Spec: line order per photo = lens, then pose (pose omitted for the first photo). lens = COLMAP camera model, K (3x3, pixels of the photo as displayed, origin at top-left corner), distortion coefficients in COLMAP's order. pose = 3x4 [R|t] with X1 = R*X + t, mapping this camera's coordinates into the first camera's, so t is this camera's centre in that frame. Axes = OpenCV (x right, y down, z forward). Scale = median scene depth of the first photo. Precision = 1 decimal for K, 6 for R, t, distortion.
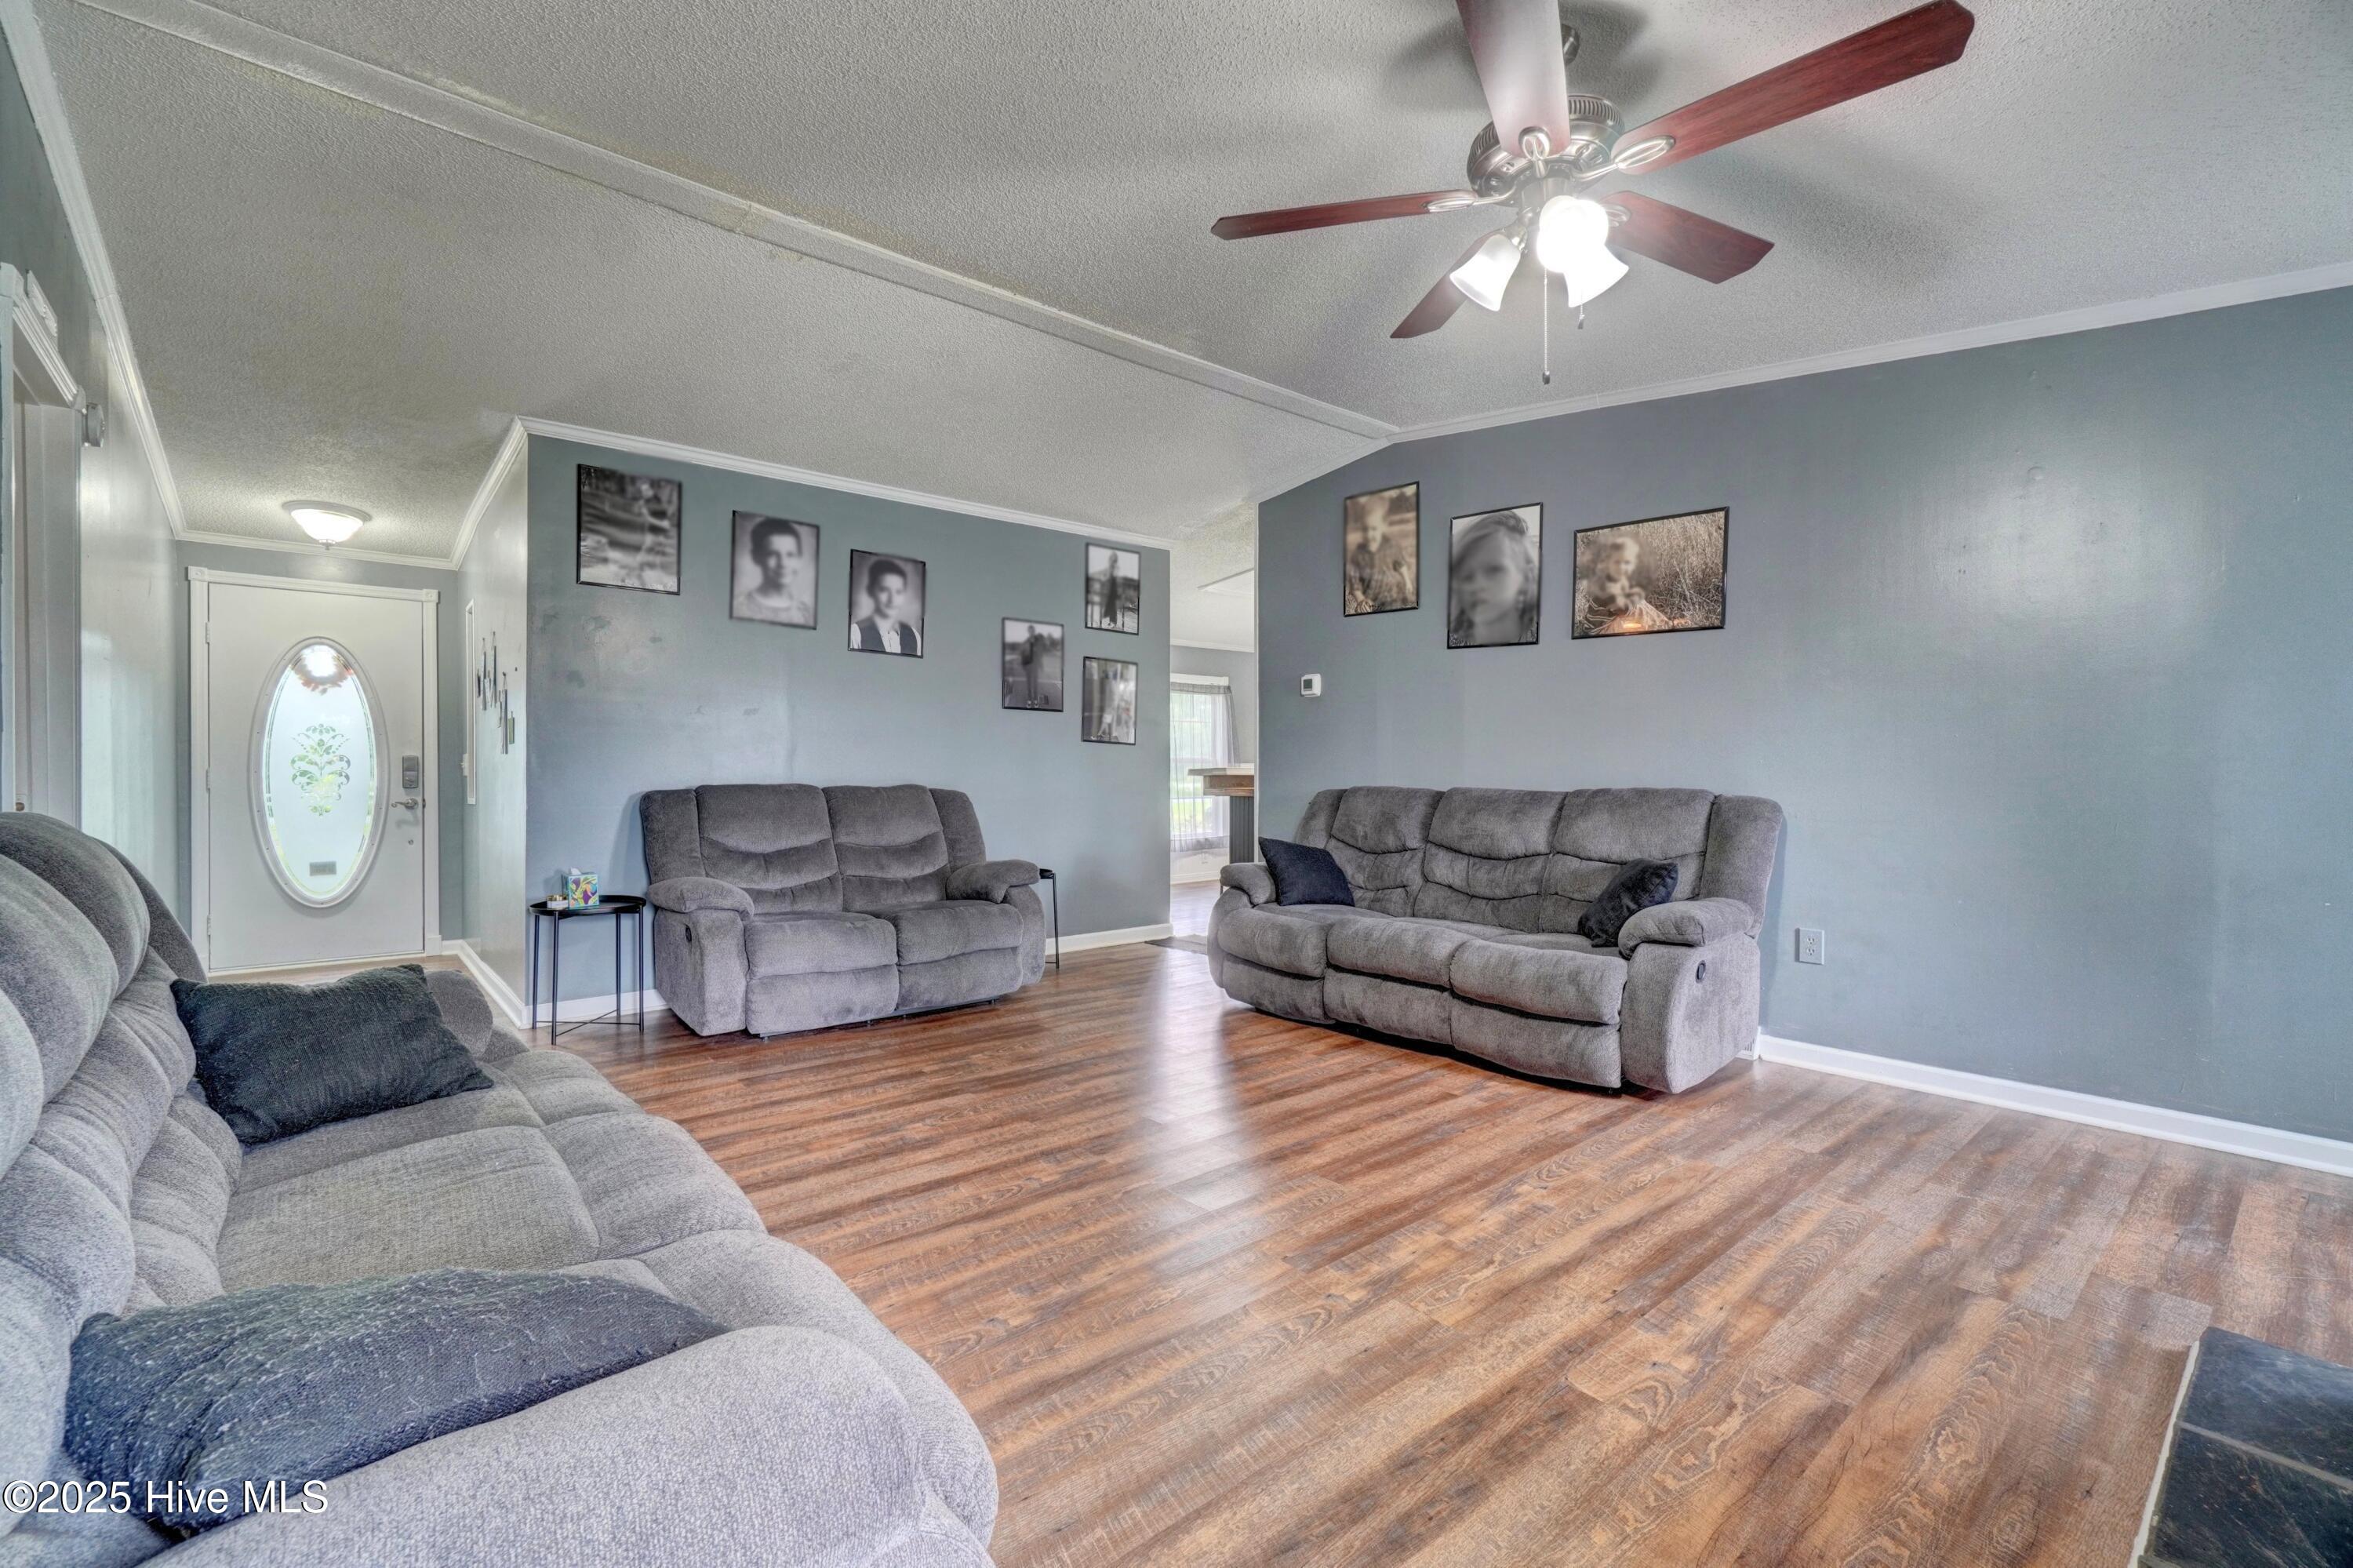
lens RADIAL K [[1003.6, 0, 1157.8], [0, 1003.6, 778.2], [0, 0, 1]] dist [-0.015092, 0.008853]
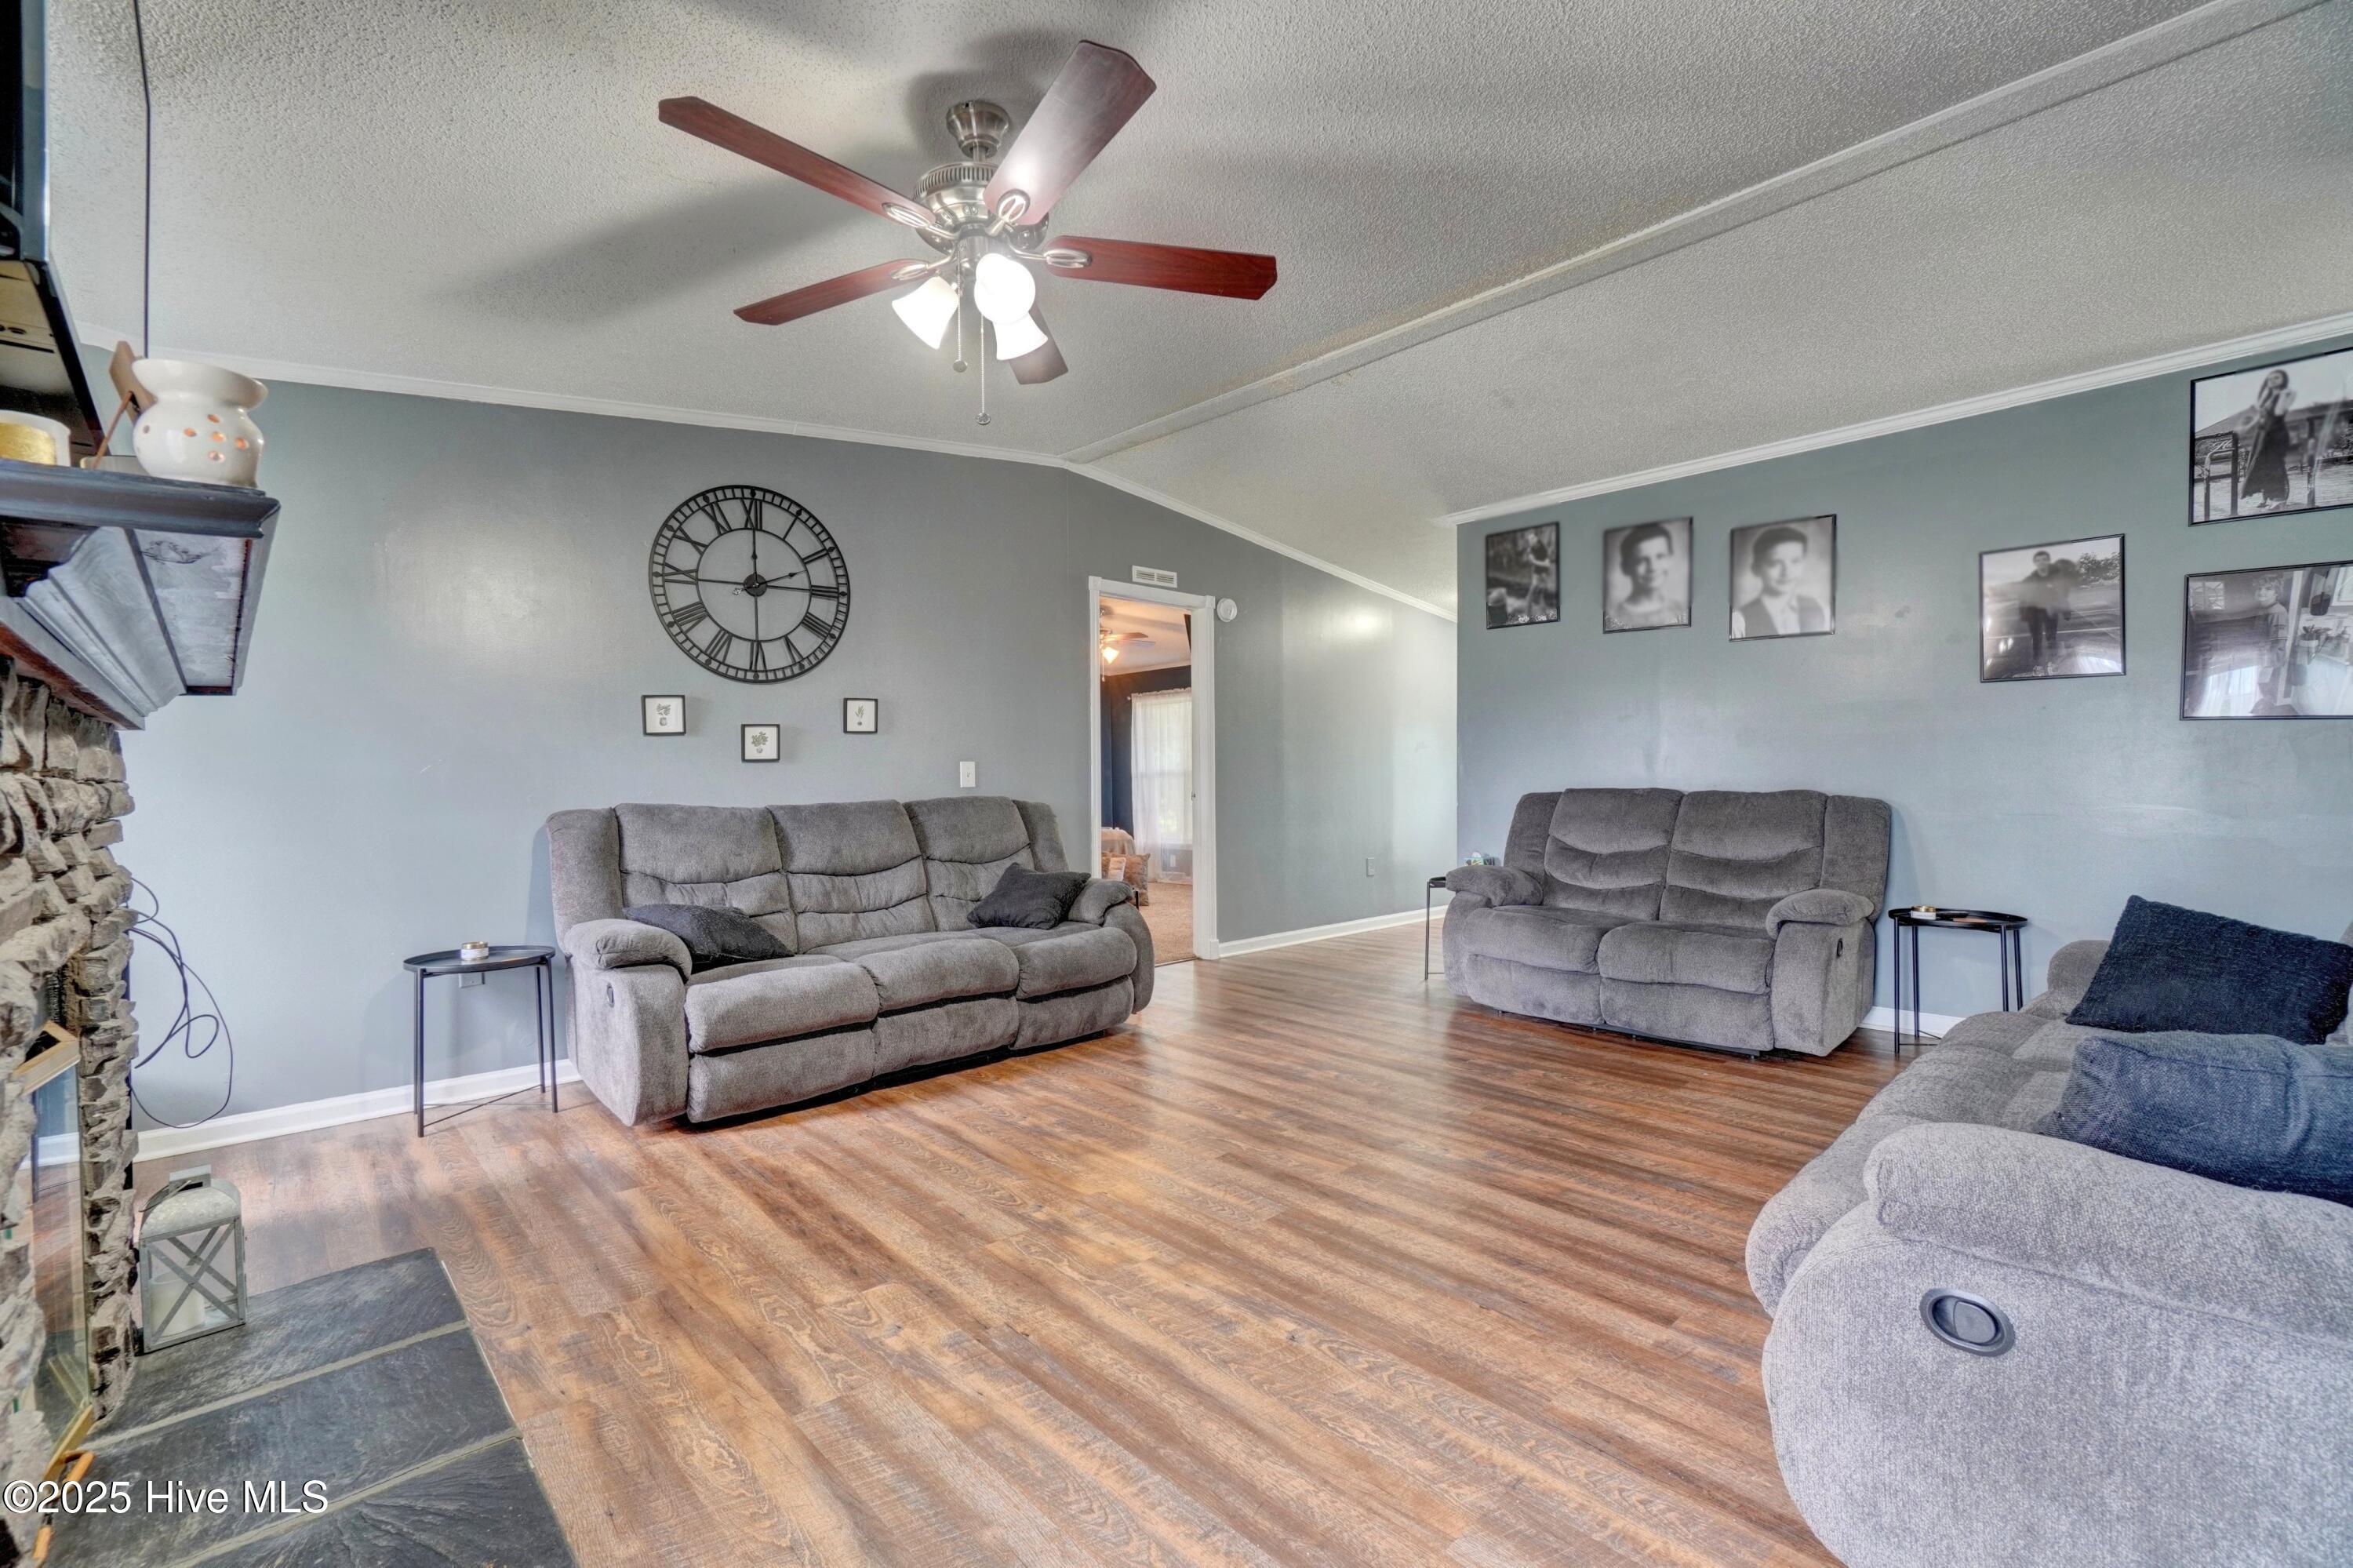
lens RADIAL K [[1003.6, 0, 1157.8], [0, 1003.6, 778.2], [0, 0, 1]] dist [-0.015092, 0.008853]
pose [[0.049893, -0.002228, -0.998752, 0.847067], [0.002884, 0.999994, -0.002087, -0.005028], [0.998750, -0.002776, 0.049899, 0.649716]]
